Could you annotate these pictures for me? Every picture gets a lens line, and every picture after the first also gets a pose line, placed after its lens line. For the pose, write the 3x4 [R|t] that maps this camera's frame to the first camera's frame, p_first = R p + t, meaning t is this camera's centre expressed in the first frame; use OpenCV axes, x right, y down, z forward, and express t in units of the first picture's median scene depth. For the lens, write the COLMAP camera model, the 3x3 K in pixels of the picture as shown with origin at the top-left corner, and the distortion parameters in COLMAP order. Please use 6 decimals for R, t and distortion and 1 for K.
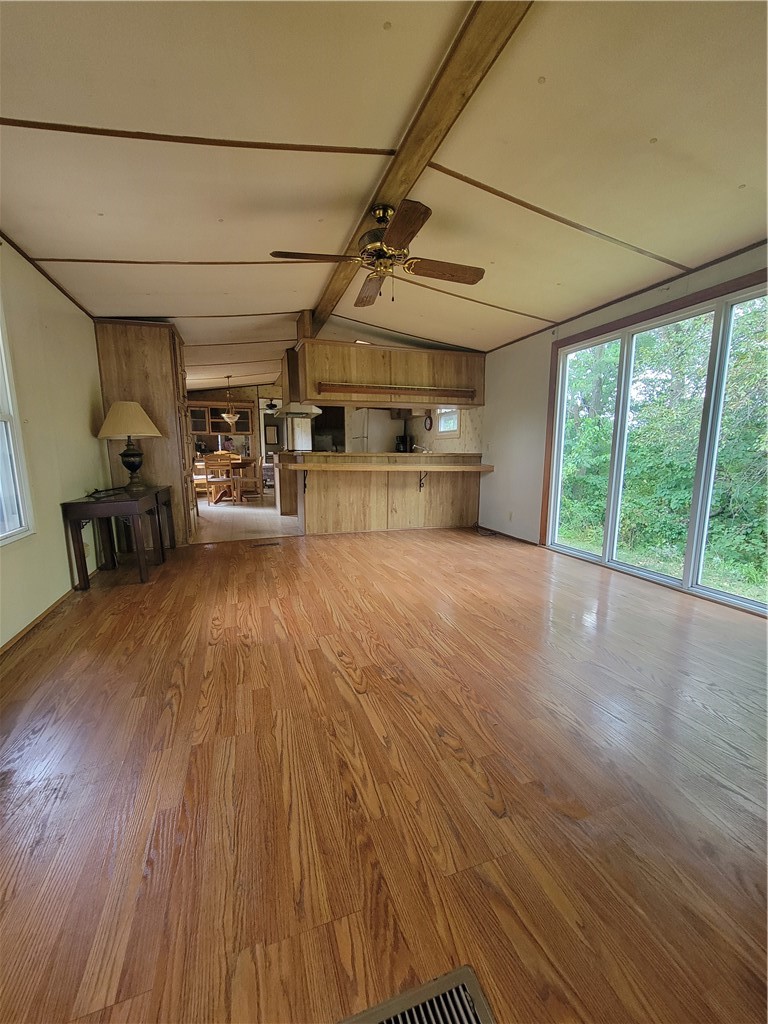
lens RADIAL K [[418.2, 0, 389.7], [0, 418.2, 526.2], [0, 0, 1]] dist [0.001218, 0.000153]
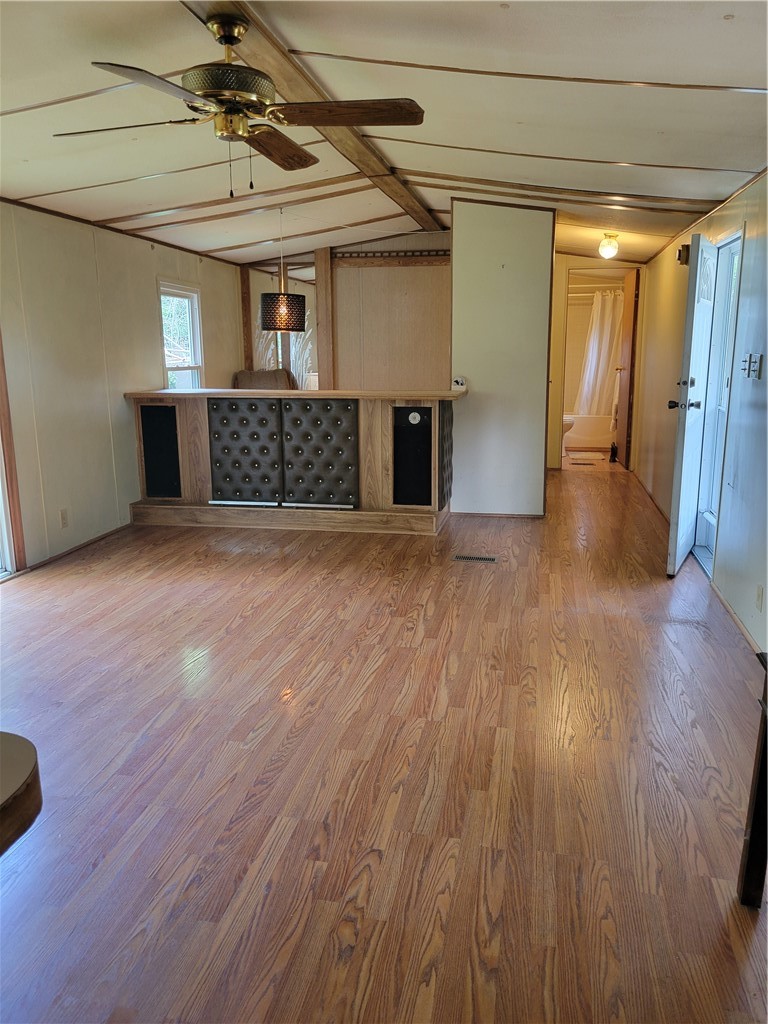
lens RADIAL K [[766.2, 0, 383.8], [0, 766.2, 510.4], [0, 0, 1]] dist [0.037573, 0.002393]
pose [[-0.856465, -0.103949, 0.505631, -0.649323], [0.095135, 0.930951, 0.352532, -0.417184], [-0.507363, 0.350034, -0.787438, 1.599432]]
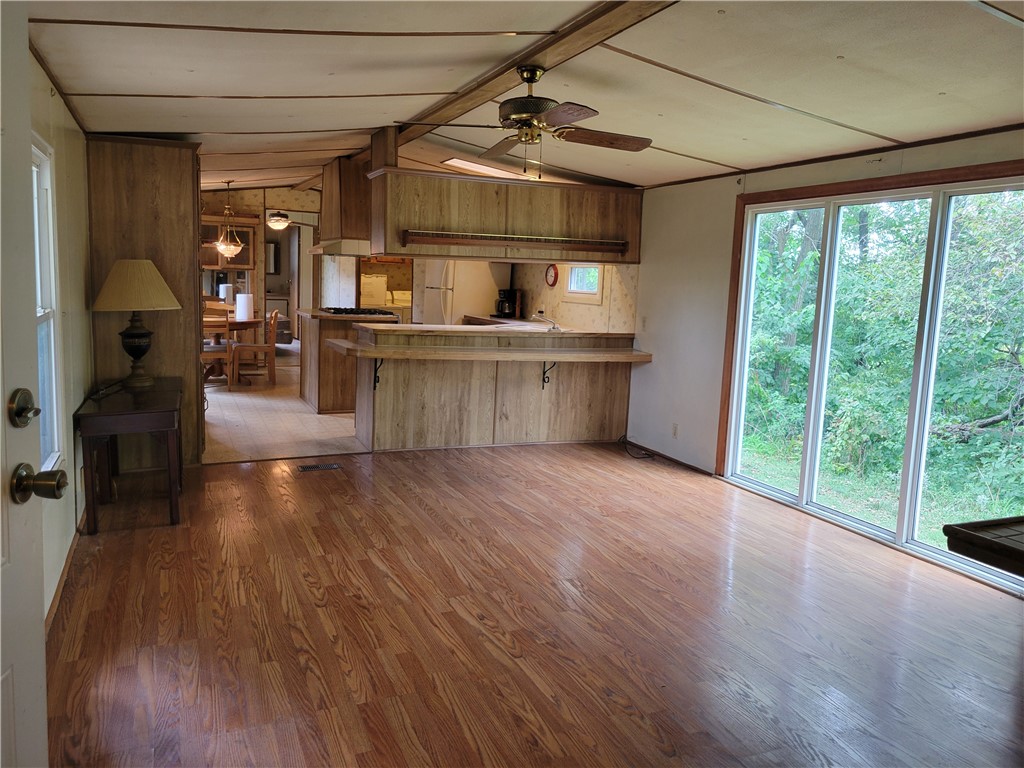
lens RADIAL K [[766.2, 0, 511.5], [0, 766.2, 380.6], [0, 0, 1]] dist [0.037573, 0.002393]
pose [[0.996559, 0.030726, 0.076979, -0.127780], [-0.027460, 0.998692, -0.043138, -0.073374], [-0.078204, 0.040876, 0.996099, -0.389889]]
